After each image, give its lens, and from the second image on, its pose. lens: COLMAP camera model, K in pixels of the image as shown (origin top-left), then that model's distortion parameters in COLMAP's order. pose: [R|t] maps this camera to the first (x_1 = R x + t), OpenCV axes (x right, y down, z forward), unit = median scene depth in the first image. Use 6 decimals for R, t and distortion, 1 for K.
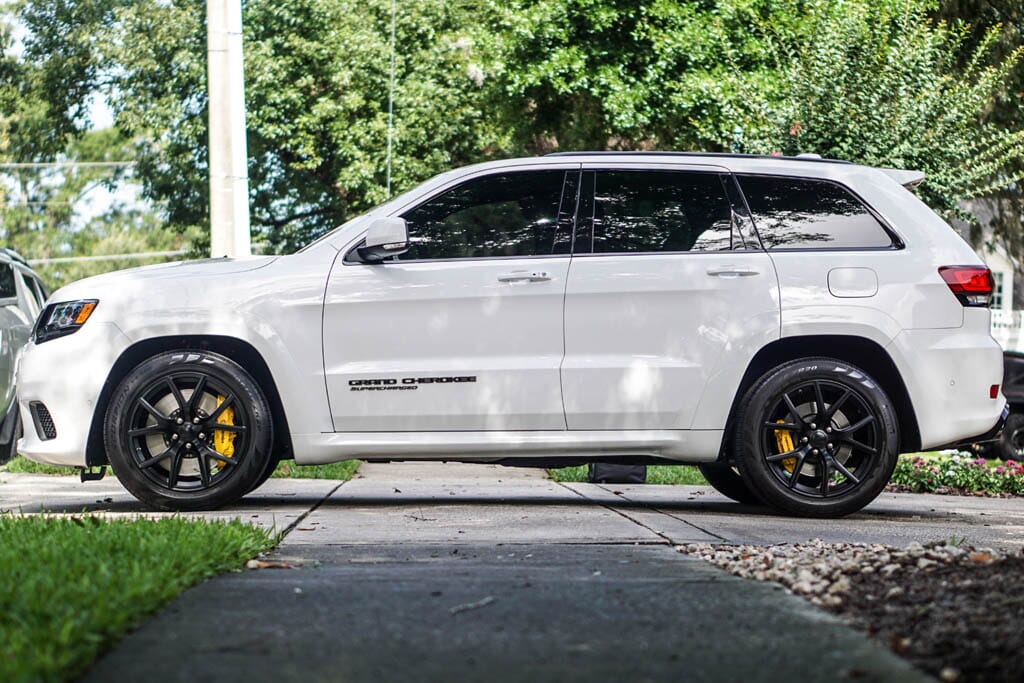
lens RADIAL K [[2142.0, 0, 510.3], [0, 2142.0, 341.6], [0, 0, 1]] dist [0.024018, 0.000000]
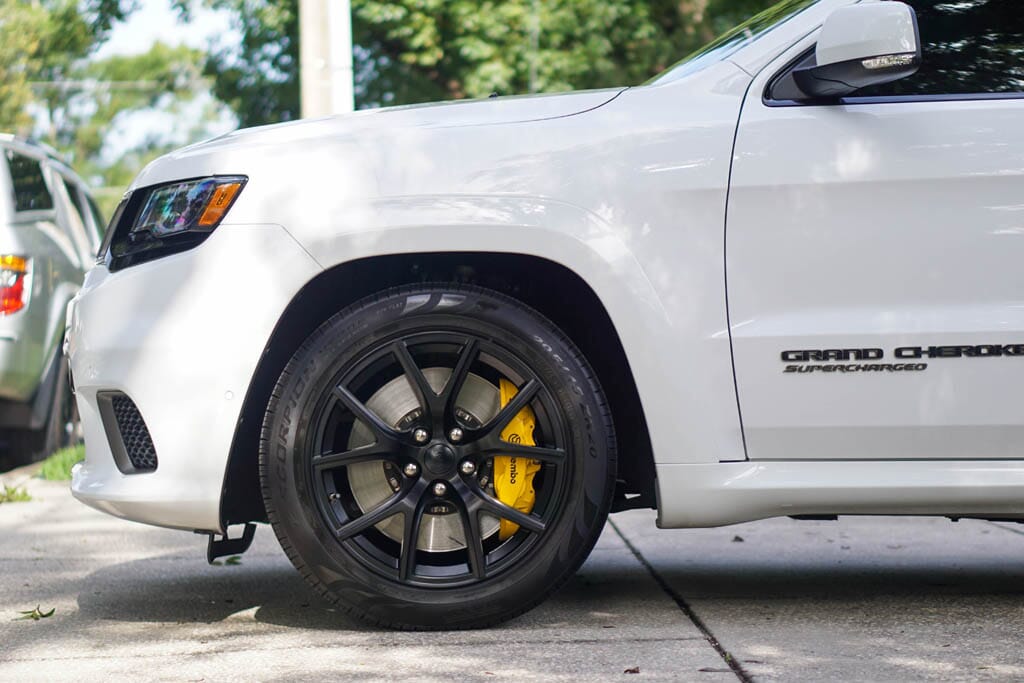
lens RADIAL K [[2142.0, 0, 519.4], [0, 2142.0, 337.7], [0, 0, 1]] dist [0.024018, 0.000000]
pose [[0.999976, 0.004836, -0.004999, -0.106841], [-0.004738, 0.999797, 0.019574, 0.005203], [0.005092, -0.019550, 0.999796, 0.436365]]
